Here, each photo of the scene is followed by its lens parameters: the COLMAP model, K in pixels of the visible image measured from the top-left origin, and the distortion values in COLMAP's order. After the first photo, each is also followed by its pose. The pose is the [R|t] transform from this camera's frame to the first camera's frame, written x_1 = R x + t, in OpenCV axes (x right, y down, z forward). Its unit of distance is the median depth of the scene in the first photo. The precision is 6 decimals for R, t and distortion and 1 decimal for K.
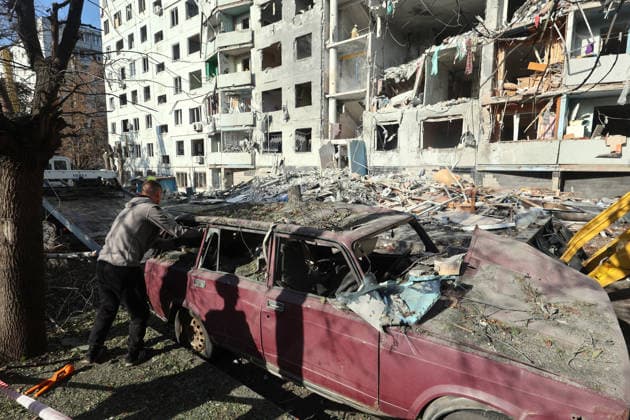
lens RADIAL K [[345.3, 0, 312.8], [0, 345.3, 211.9], [0, 0, 1]] dist [0.000123, 0.000983]
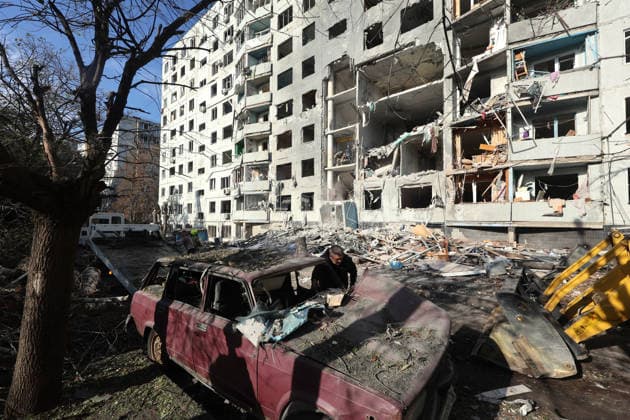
lens RADIAL K [[267.3, 0, 311.6], [0, 267.3, 212.9], [0, 0, 1]] dist [0.000657, 0.000502]
pose [[0.999954, 0.004253, -0.008578, -0.004187], [-0.005585, 0.986798, -0.161861, -0.005007], [0.007776, 0.161902, 0.986776, 0.025160]]
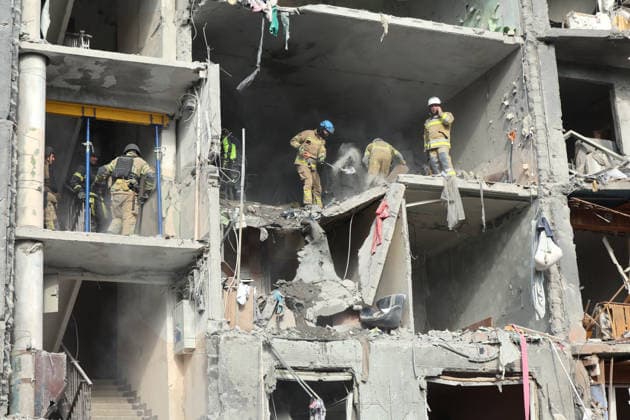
lens RADIAL K [[1192.9, 0, 315.4], [0, 1192.9, 206.0], [0, 0, 1]] dist [-0.064960, 0.000000]
pose [[0.439888, 0.238725, 0.865742, -0.638450], [0.163642, 0.926574, -0.338647, -0.057005], [-0.883017, 0.290639, 0.368524, 0.598399]]
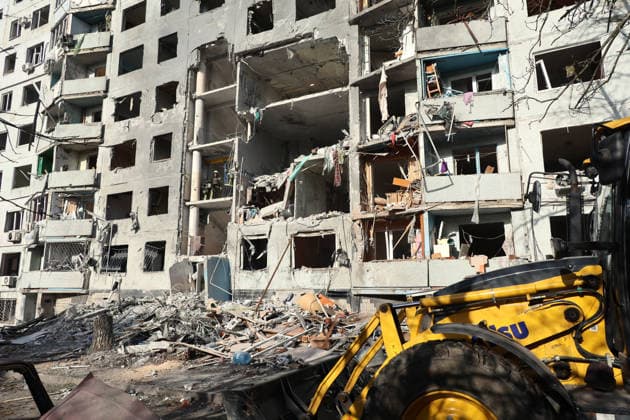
lens RADIAL K [[432.2, 0, 312.7], [0, 432.2, 209.7], [0, 0, 1]] dist [0.004473, 0.002777]
pose [[0.973641, 0.036288, 0.225181, 0.114027], [0.034907, 0.951925, -0.304337, 0.000699], [-0.225399, 0.304175, 0.925566, -0.011352]]
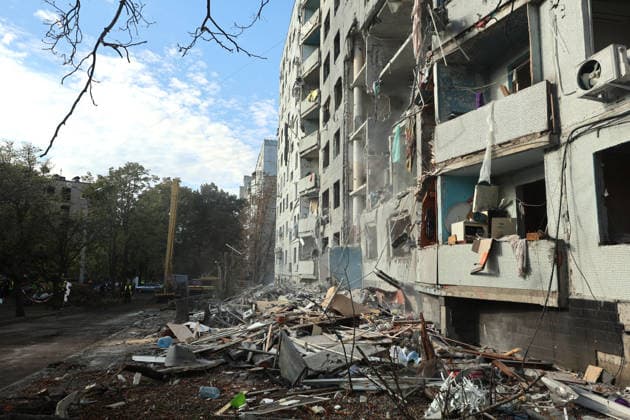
lens RADIAL K [[450.1, 0, 317.7], [0, 450.1, 209.8], [0, 0, 1]] dist [0.000584, 0.004932]
pose [[0.783118, -0.081988, -0.616445, 0.730637], [-0.083153, 0.968564, -0.234456, -0.043131], [0.616289, 0.234866, 0.751682, 0.166239]]
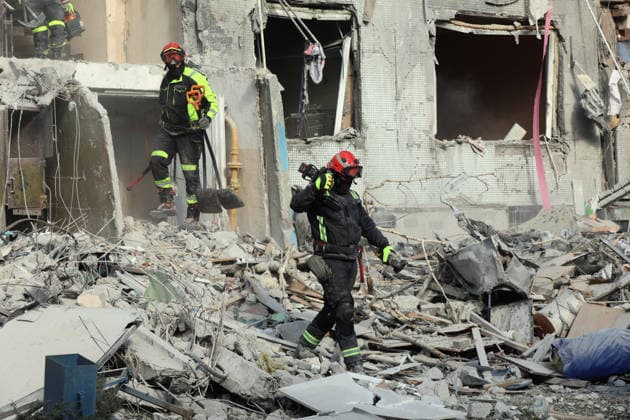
lens RADIAL K [[1814.5, 0, 316.8], [0, 1814.5, 210.7], [0, 0, 1]] dist [-0.124339, 0.000000]
pose [[0.246800, 0.015649, 0.968940, -0.868526], [0.149895, 0.987219, -0.054124, -0.070816], [-0.957403, 0.158597, 0.241300, 0.732128]]
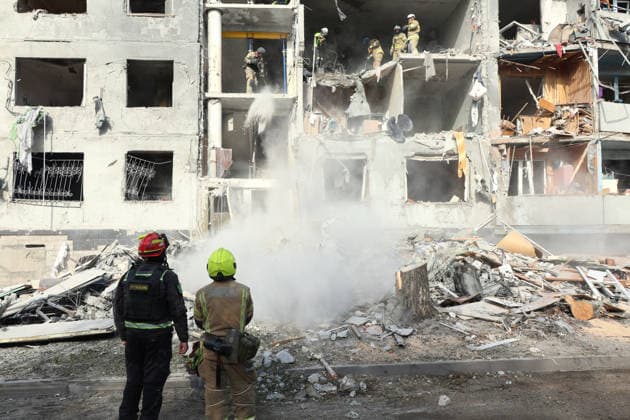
lens RADIAL K [[518.1, 0, 318.6], [0, 518.1, 211.1], [0, 0, 1]] dist [0.016007, -0.004576]
pose [[0.715856, 0.031329, 0.697545, -0.422384], [0.099075, 0.984328, -0.145884, -0.041473], [-0.691184, 0.173541, 0.701533, 0.425501]]
